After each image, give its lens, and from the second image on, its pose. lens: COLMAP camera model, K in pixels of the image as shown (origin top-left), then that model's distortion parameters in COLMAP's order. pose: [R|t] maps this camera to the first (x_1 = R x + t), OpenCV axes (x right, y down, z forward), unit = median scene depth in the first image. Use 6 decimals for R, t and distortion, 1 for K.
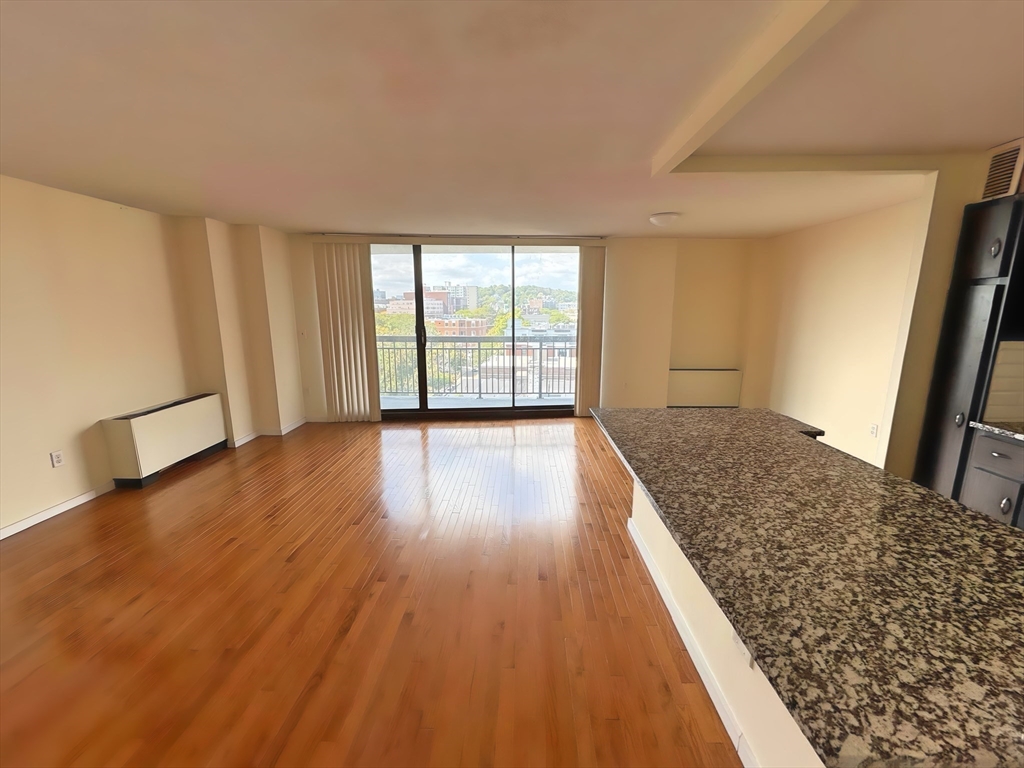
lens RADIAL K [[407.8, 0, 508.6], [0, 407.8, 385.0], [0, 0, 1]] dist [0.000422, -0.000032]
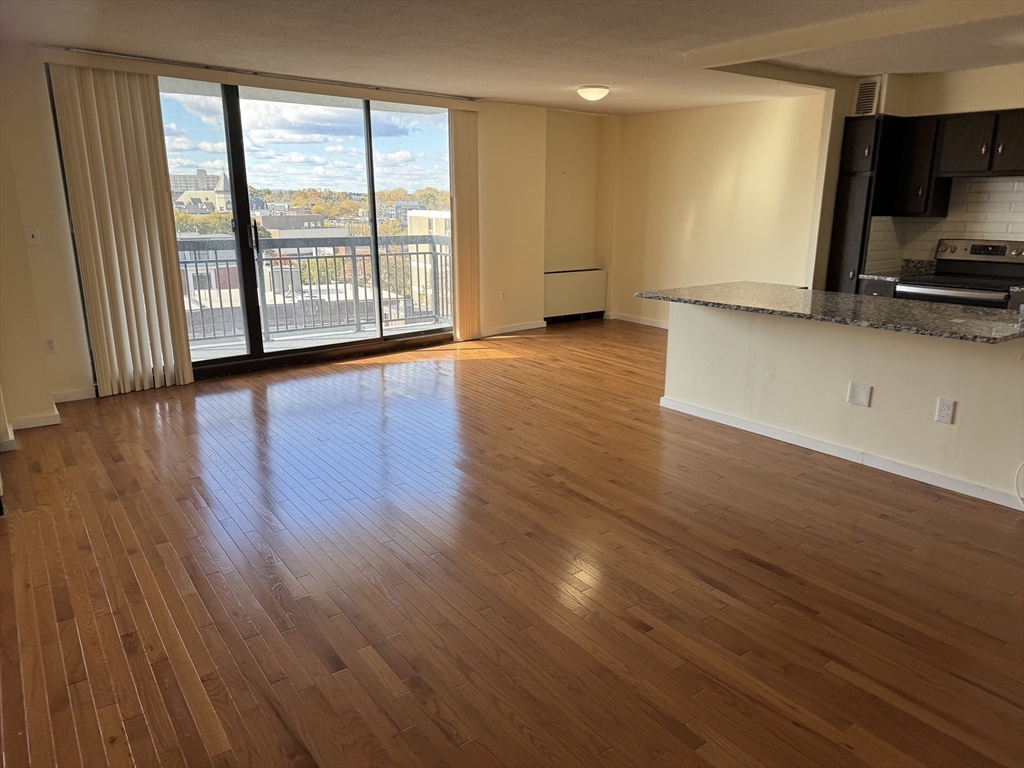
lens RADIAL K [[717.0, 0, 508.5], [0, 717.0, 384.8], [0, 0, 1]] dist [0.122711, -0.169414]
pose [[0.795037, -0.144294, 0.589149, -1.249267], [0.106802, 0.989419, 0.098203, 0.079726], [-0.597085, -0.015153, 0.802035, -0.284172]]
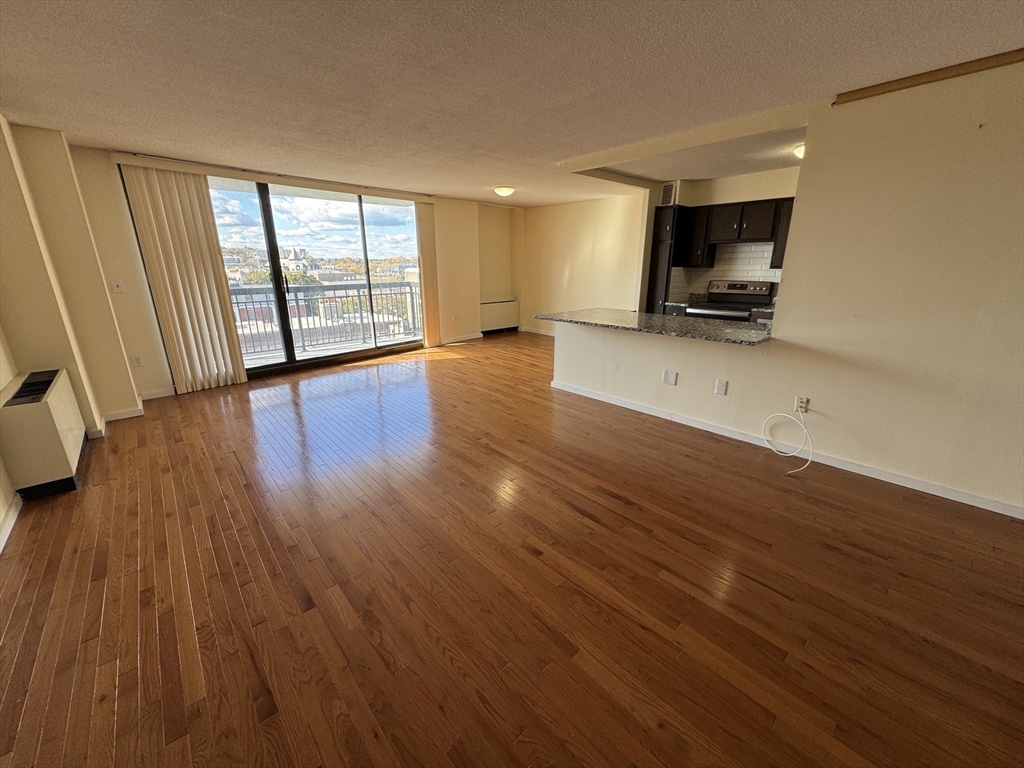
lens RADIAL K [[411.0, 0, 512.2], [0, 411.0, 385.4], [0, 0, 1]] dist [-0.001990, 0.000136]
pose [[0.725261, -0.197277, 0.659605, -1.062705], [0.128733, 0.980029, 0.151564, 0.075143], [-0.676331, -0.025011, 0.736173, -0.151203]]
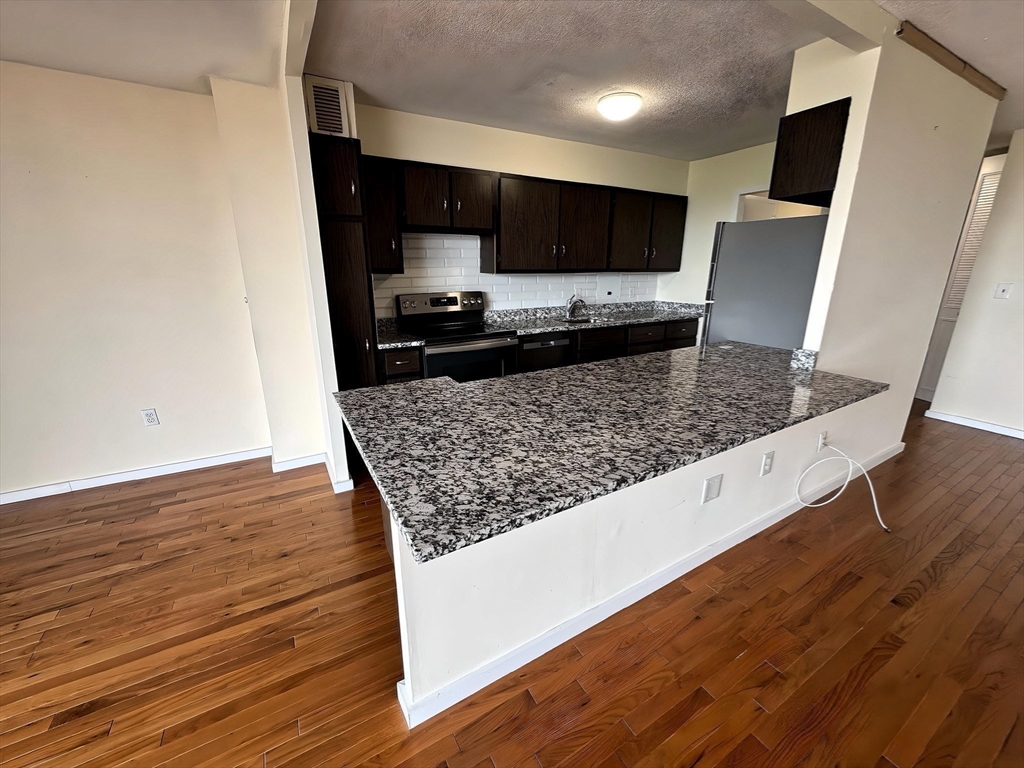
lens RADIAL K [[407.8, 0, 508.6], [0, 407.8, 385.0], [0, 0, 1]] dist [0.000422, -0.000032]
pose [[-0.527457, -0.237849, 0.815608, -0.046256], [0.159223, 0.915327, 0.369899, -0.160965], [-0.834528, 0.324970, -0.444925, 1.119547]]
